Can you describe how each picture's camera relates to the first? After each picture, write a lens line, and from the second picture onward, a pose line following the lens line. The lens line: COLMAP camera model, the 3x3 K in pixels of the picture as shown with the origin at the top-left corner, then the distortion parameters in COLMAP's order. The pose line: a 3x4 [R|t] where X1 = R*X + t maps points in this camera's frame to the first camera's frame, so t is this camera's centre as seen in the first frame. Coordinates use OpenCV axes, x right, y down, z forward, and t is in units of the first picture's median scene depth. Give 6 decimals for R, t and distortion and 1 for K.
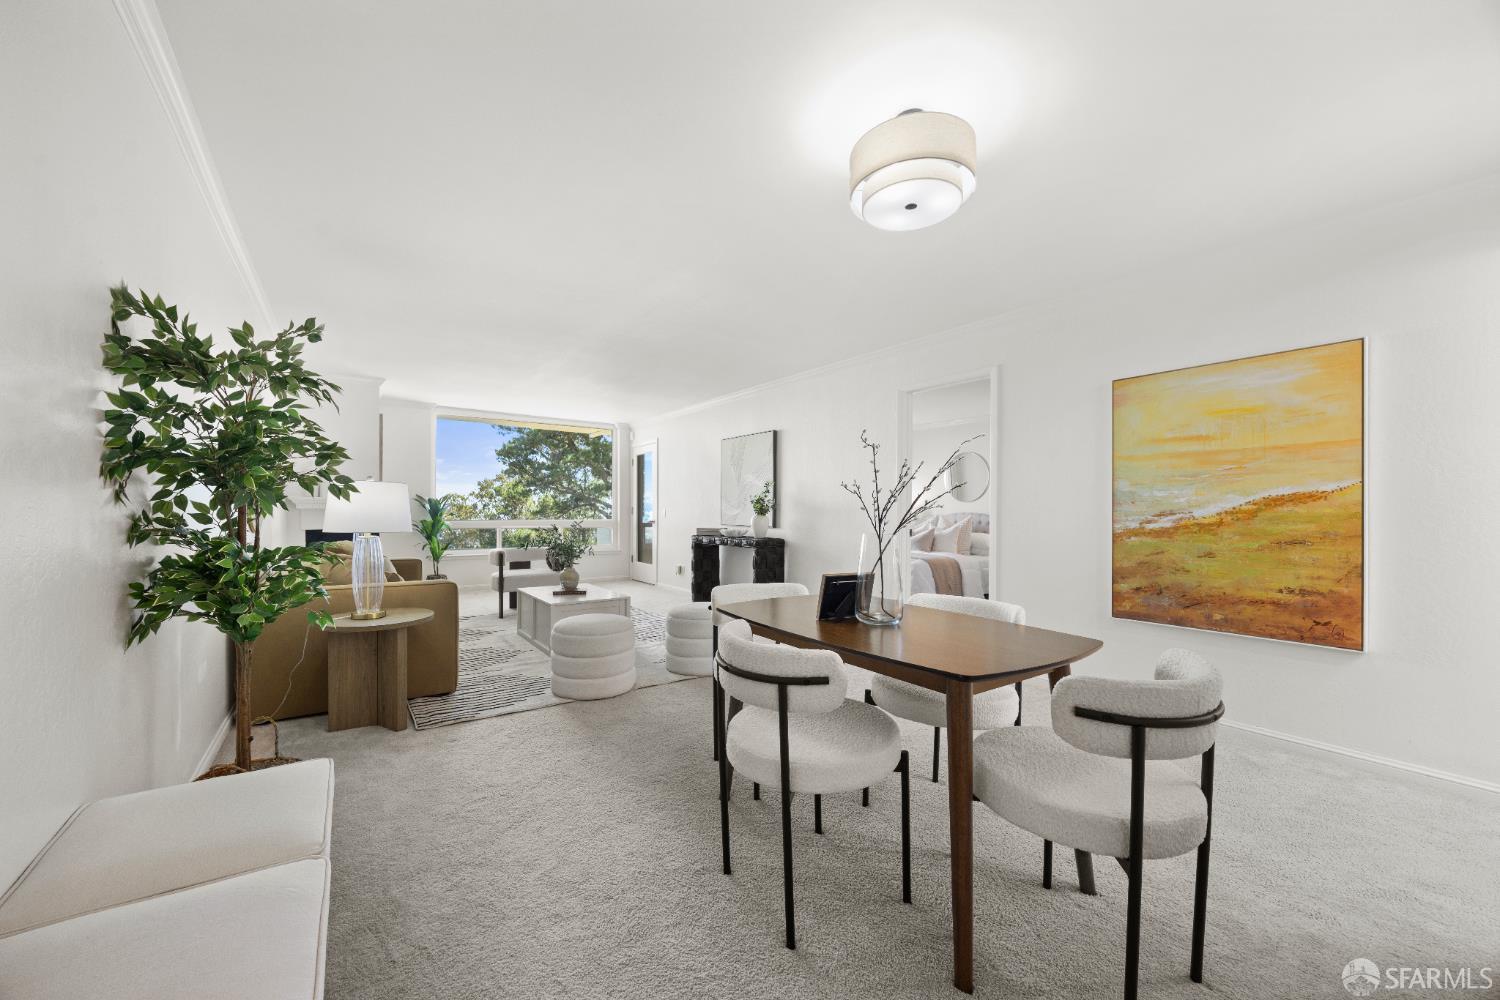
lens RADIAL K [[588.0, 0, 754.8], [0, 588.0, 511.5], [0, 0, 1]] dist [0.000657, 0.000141]
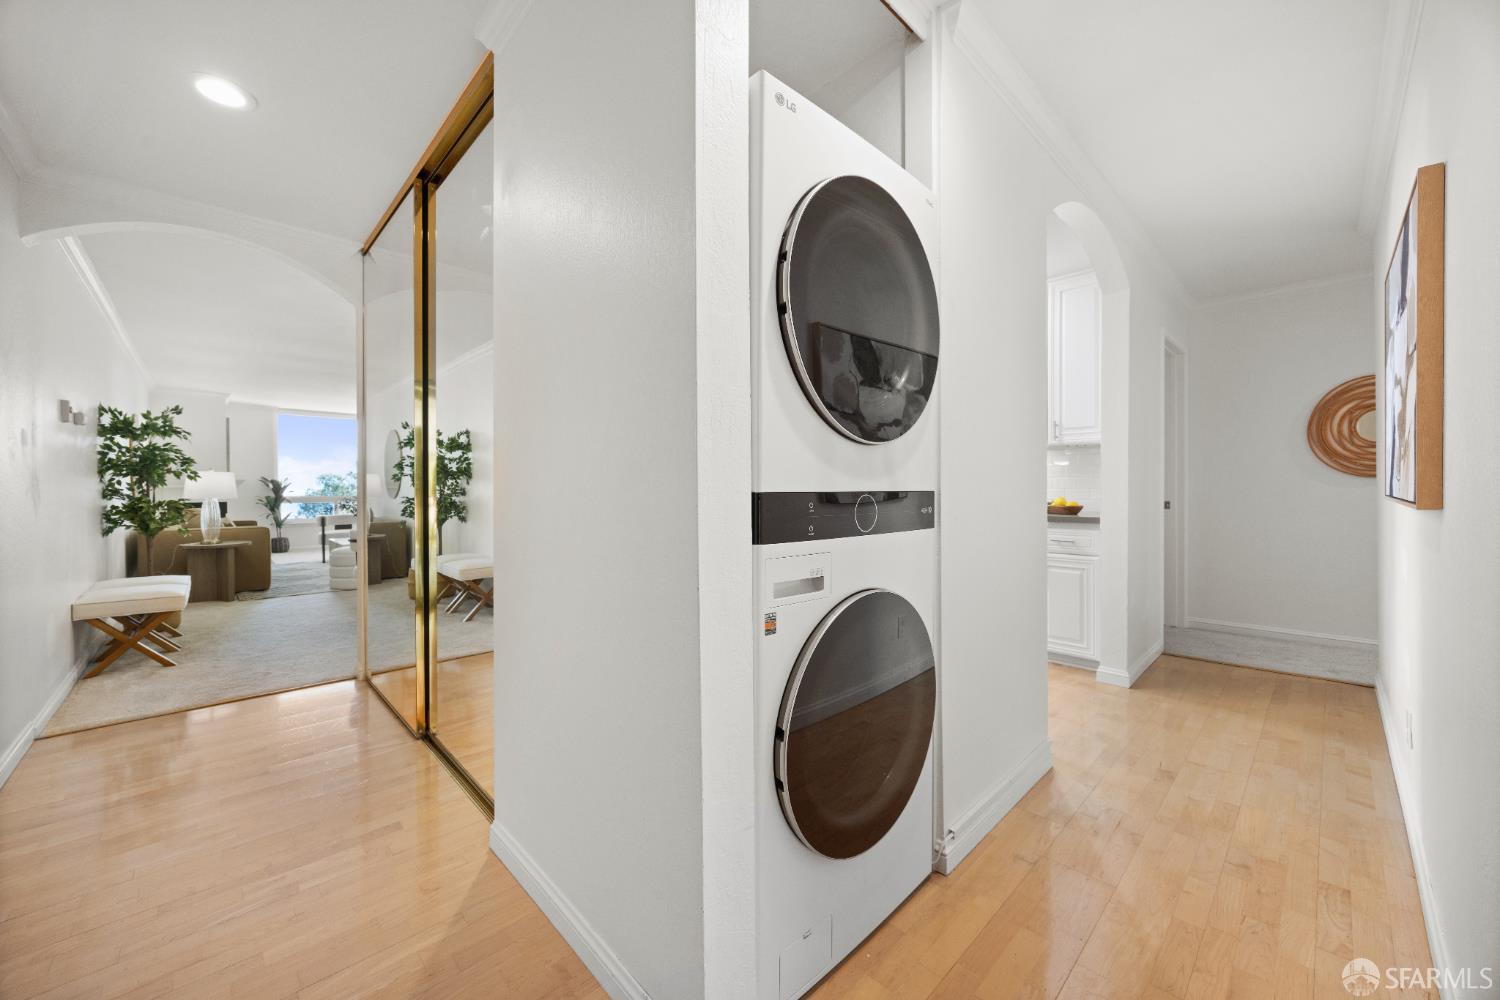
lens RADIAL K [[575.6, 0, 750.6], [0, 575.6, 491.1], [0, 0, 1]] dist [0.000231, 0.000020]
pose [[0.988409, -0.011725, 0.151360, 1.287434], [0.010997, 0.999924, 0.005644, 0.034475], [-0.151414, -0.003914, 0.988463, -1.801962]]
